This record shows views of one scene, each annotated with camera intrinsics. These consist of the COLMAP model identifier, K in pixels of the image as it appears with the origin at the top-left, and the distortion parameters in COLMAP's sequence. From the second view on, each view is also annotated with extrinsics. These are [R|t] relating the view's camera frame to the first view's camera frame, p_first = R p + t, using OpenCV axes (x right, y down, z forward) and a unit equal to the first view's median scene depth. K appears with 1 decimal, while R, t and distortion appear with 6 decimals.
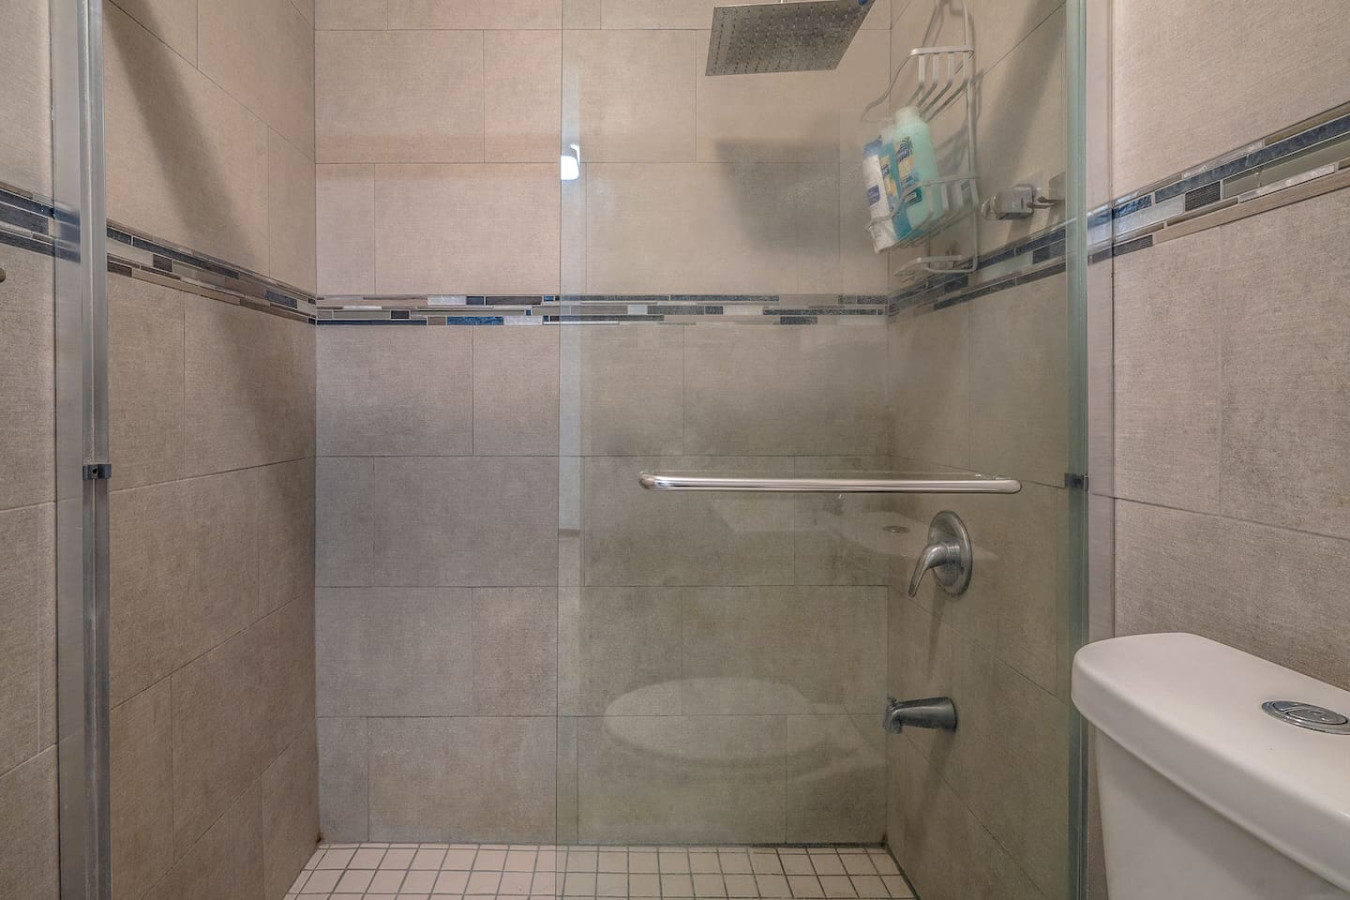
lens RADIAL K [[657.8, 0, 656.0], [0, 657.8, 412.4], [0, 0, 1]] dist [-0.007018, 0.002587]
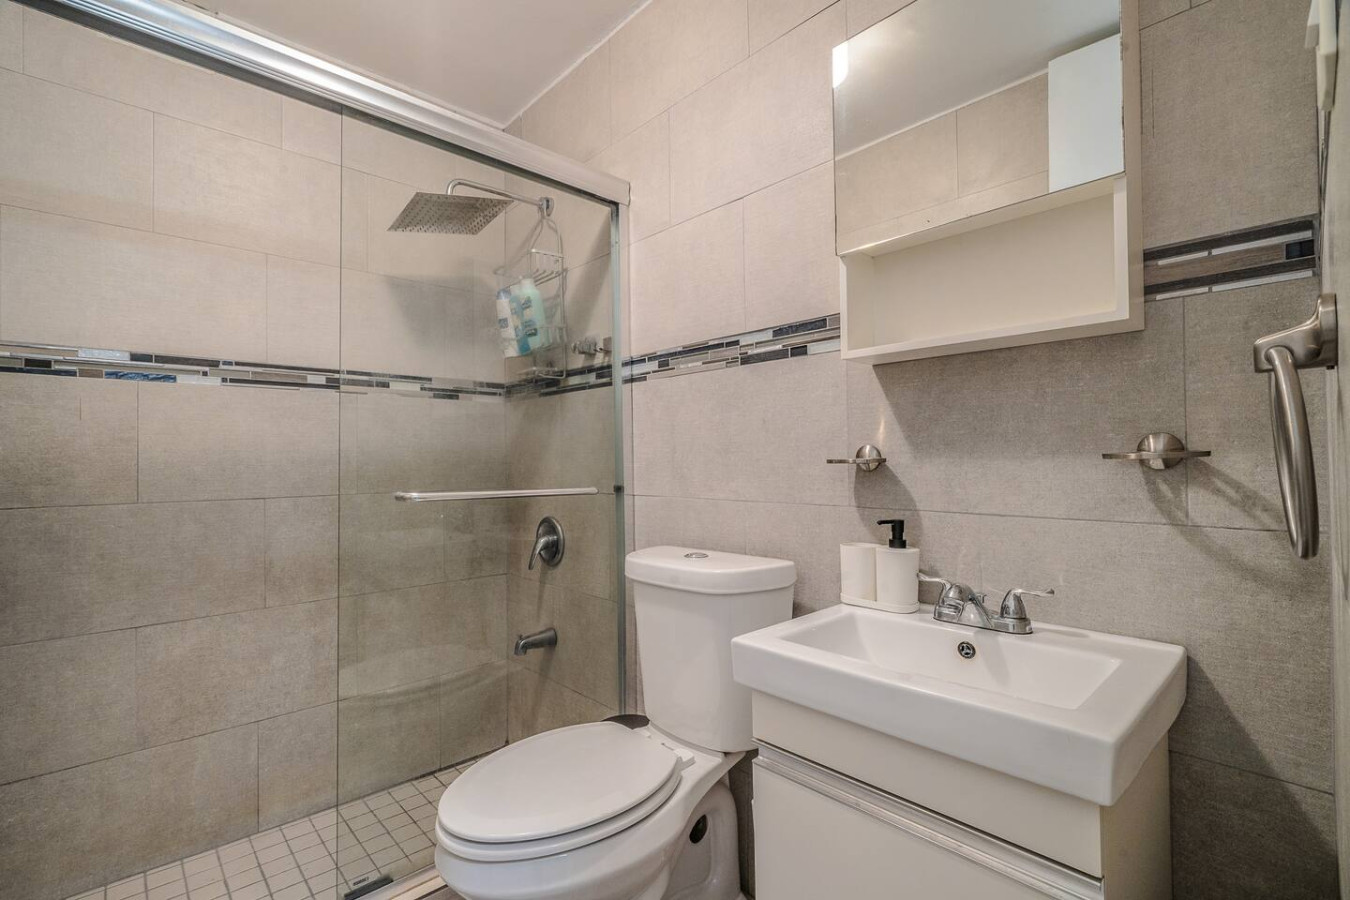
lens RADIAL K [[607.7, 0, 679.8], [0, 607.7, 455.0], [0, 0, 1]] dist [-0.001943, -0.000068]
pose [[0.746514, 0.001021, 0.665369, -0.285575], [0.017560, 0.999620, -0.021235, 0.025384], [-0.665138, 0.027536, 0.746212, -0.327297]]
